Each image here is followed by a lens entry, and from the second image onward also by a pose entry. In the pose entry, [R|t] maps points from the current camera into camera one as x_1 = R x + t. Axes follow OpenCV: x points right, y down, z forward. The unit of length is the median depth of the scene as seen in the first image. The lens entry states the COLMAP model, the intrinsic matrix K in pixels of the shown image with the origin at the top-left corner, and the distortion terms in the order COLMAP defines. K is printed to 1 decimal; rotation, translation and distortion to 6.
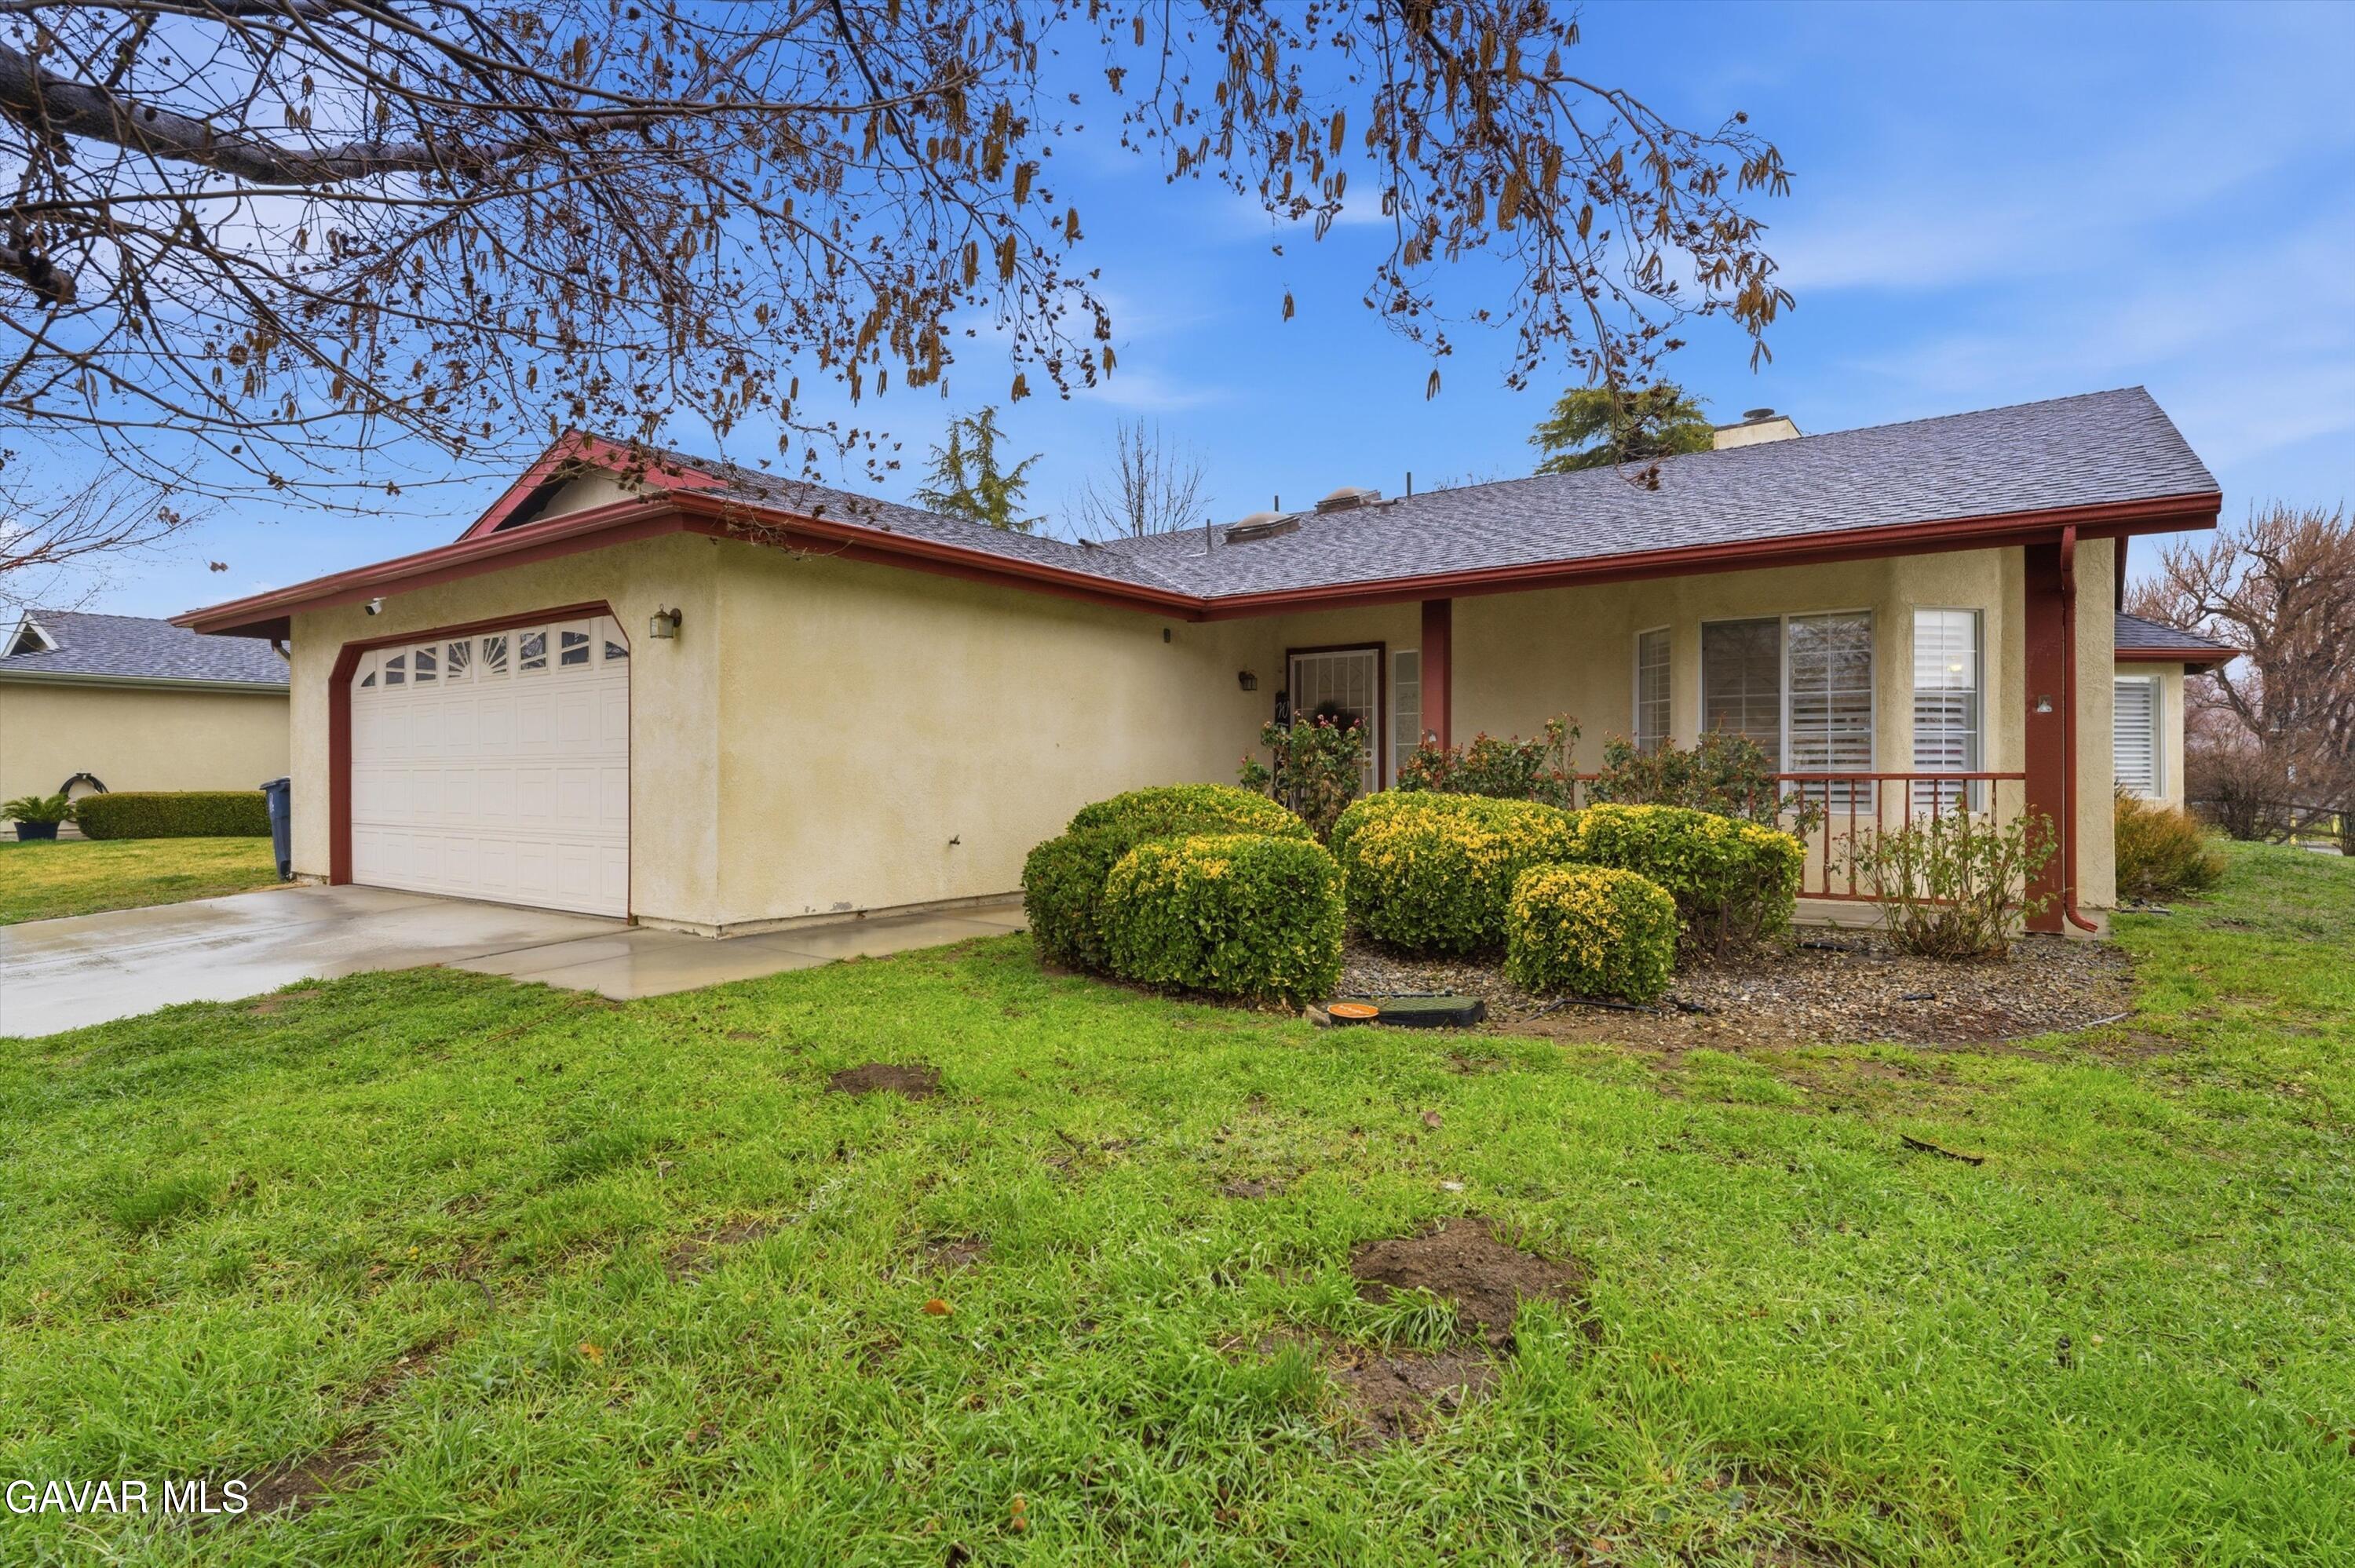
lens RADIAL K [[1286.9, 0, 1177.5], [0, 1286.9, 784.0], [0, 0, 1]] dist [-0.002100, -0.000055]
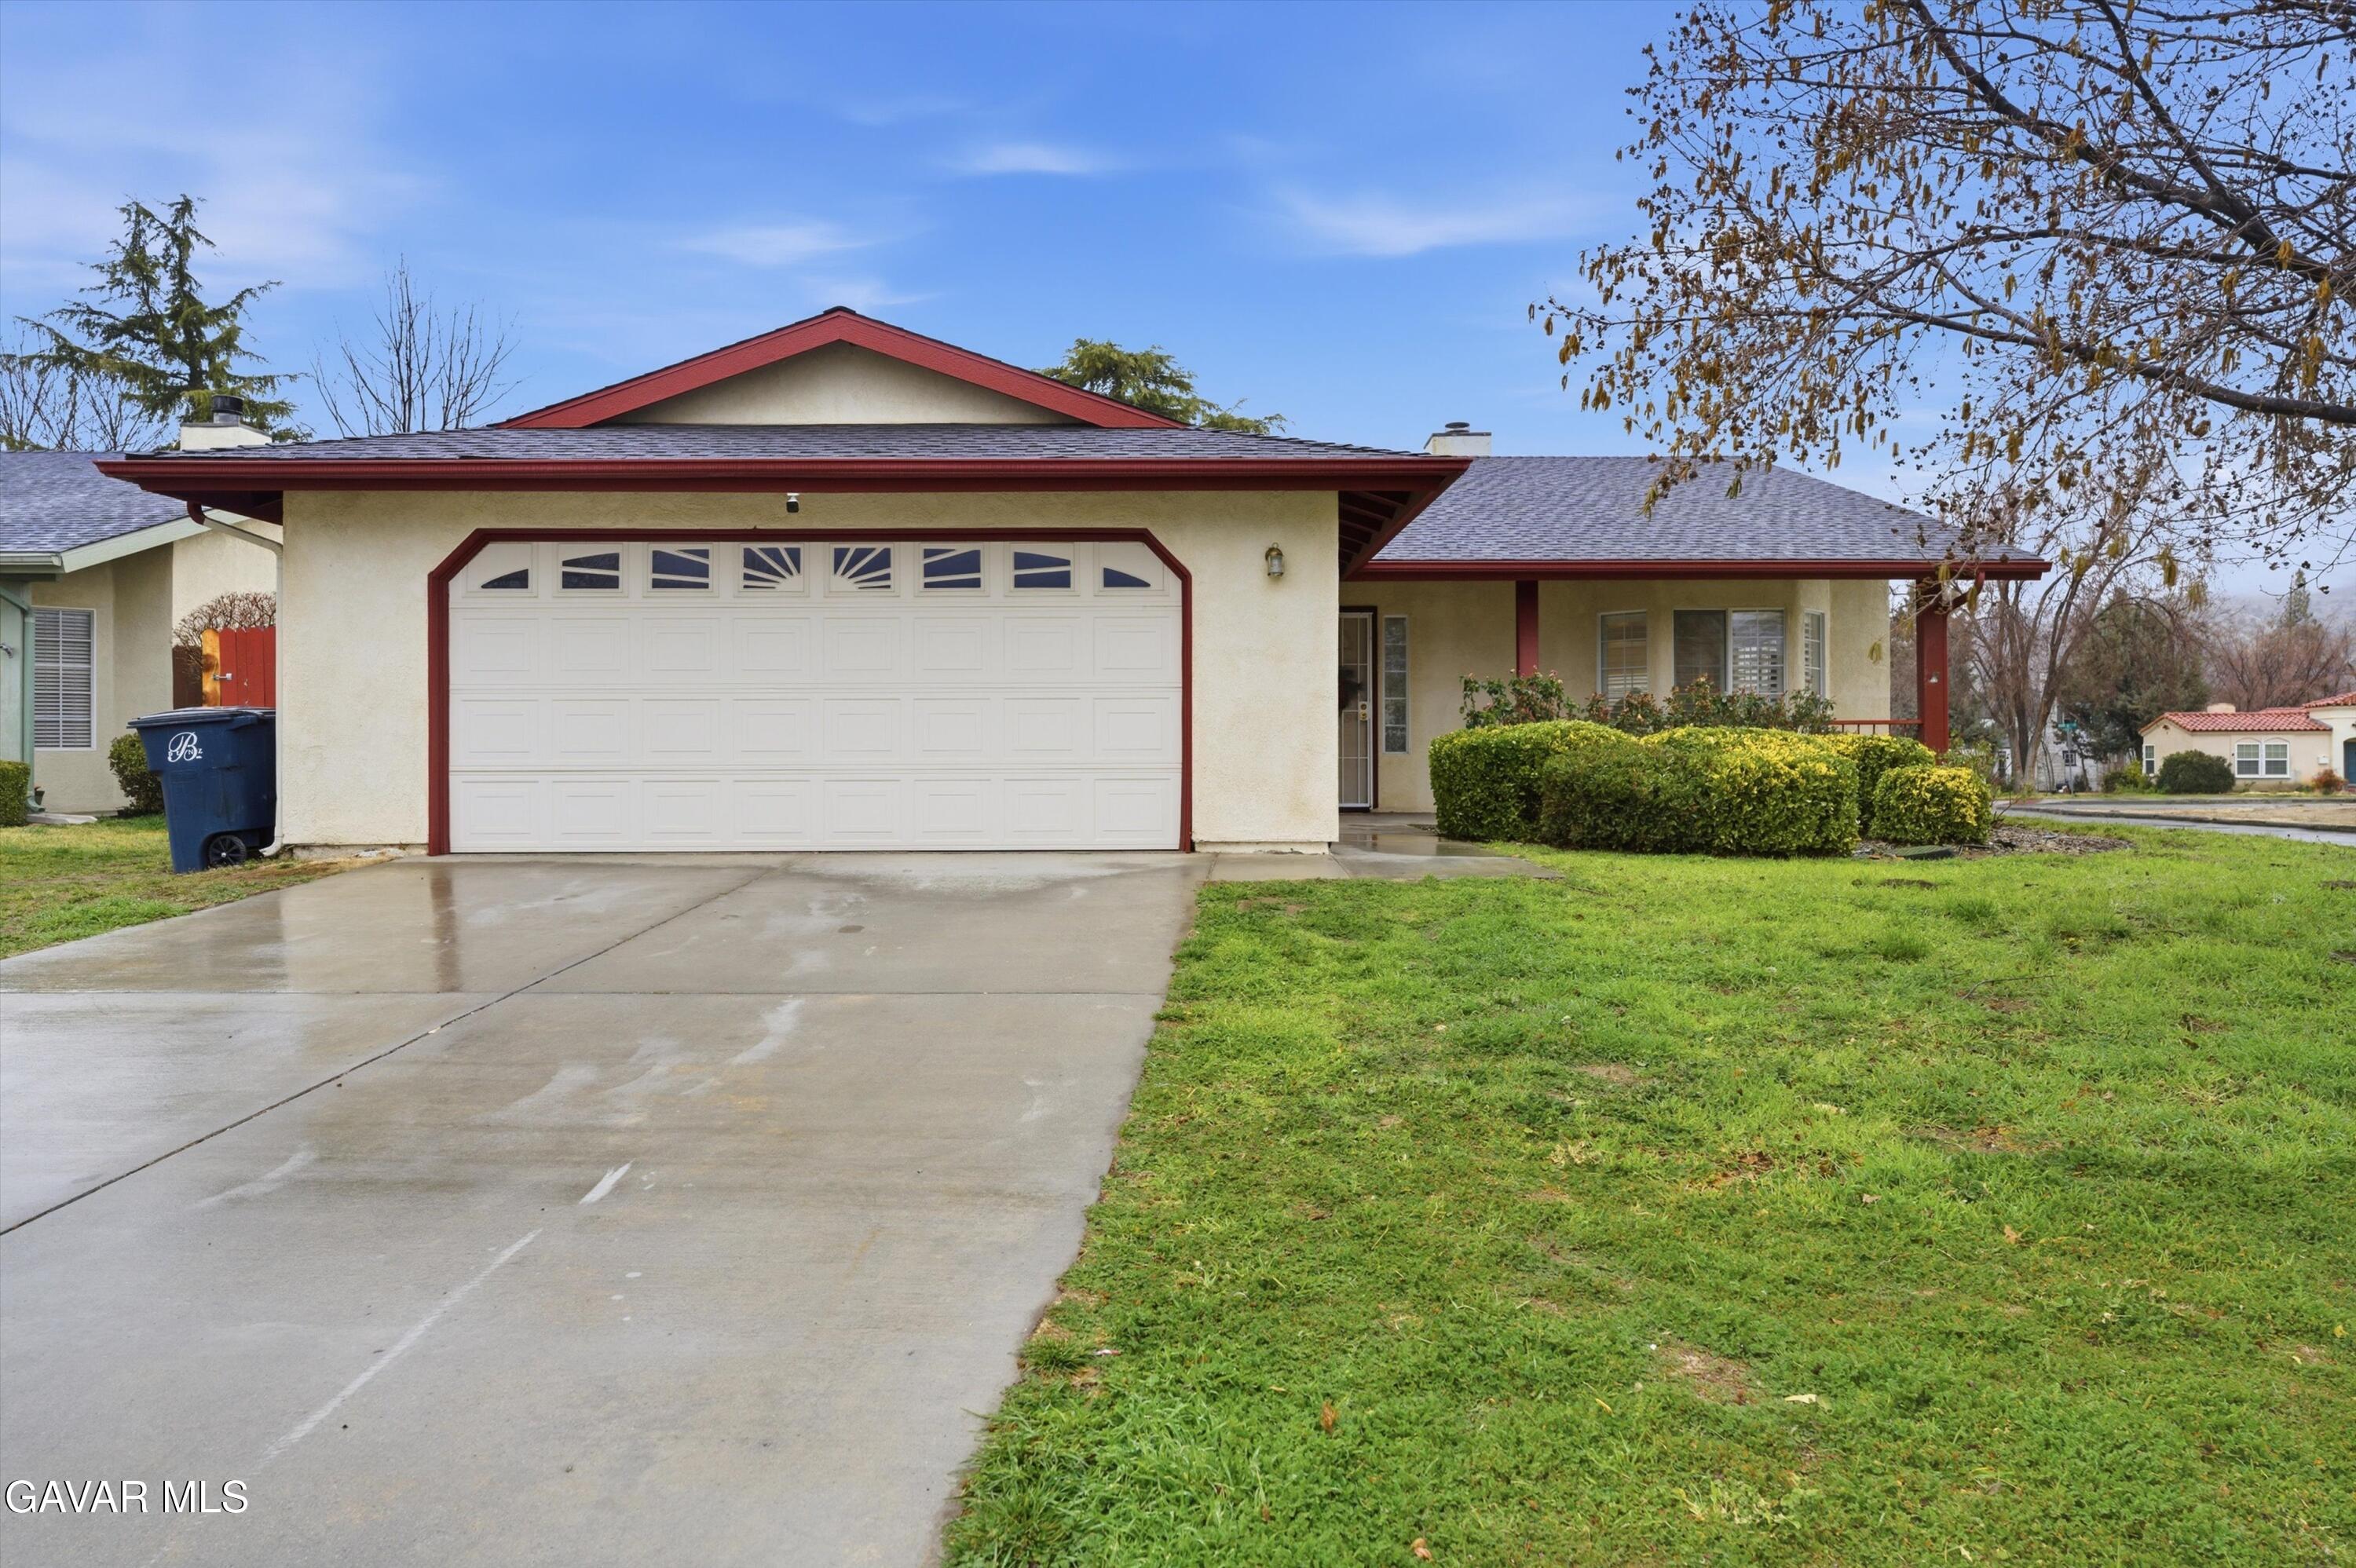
lens RADIAL K [[1662.3, 0, 1178.0], [0, 1662.3, 784.0], [0, 0, 1]] dist [-0.033280, 0.000930]
pose [[0.749189, -0.012036, 0.662247, -1.104082], [0.006428, 0.999920, 0.010901, 0.033452], [-0.662325, -0.003909, 0.749206, 0.025470]]
